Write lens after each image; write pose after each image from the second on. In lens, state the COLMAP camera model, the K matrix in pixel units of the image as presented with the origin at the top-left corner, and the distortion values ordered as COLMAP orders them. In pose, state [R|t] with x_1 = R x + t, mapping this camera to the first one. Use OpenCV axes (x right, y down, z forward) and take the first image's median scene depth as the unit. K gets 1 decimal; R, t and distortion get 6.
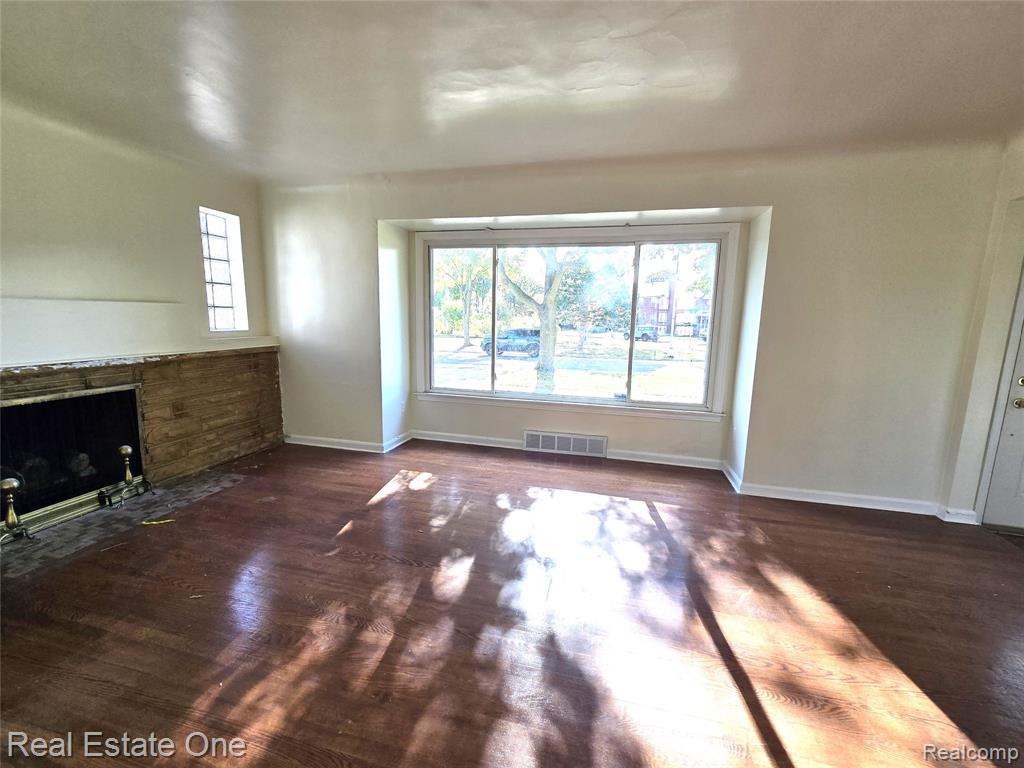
lens RADIAL K [[420.8, 0, 517.6], [0, 420.8, 386.3], [0, 0, 1]] dist [-0.006663, 0.002237]
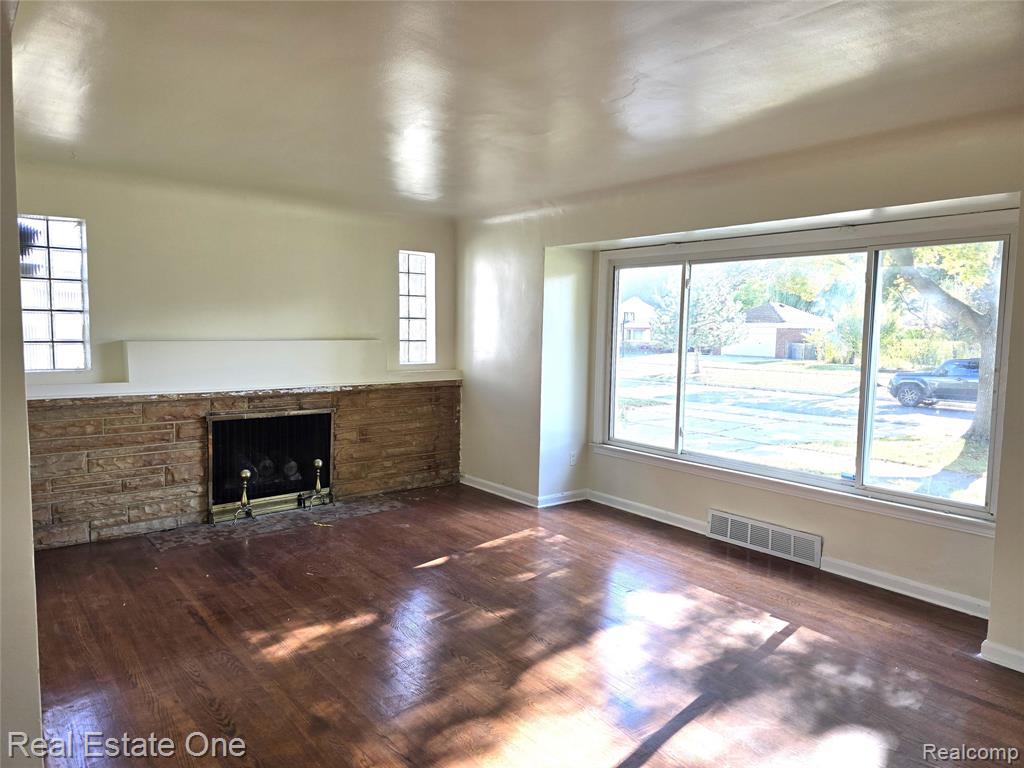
lens RADIAL K [[697.0, 0, 513.6], [0, 697.0, 388.4], [0, 0, 1]] dist [0.052986, -0.052485]
pose [[0.800585, 0.049226, -0.597194, 0.565111], [-0.096391, 0.994221, -0.047268, -0.015258], [0.591416, 0.095407, 0.800703, -0.235724]]
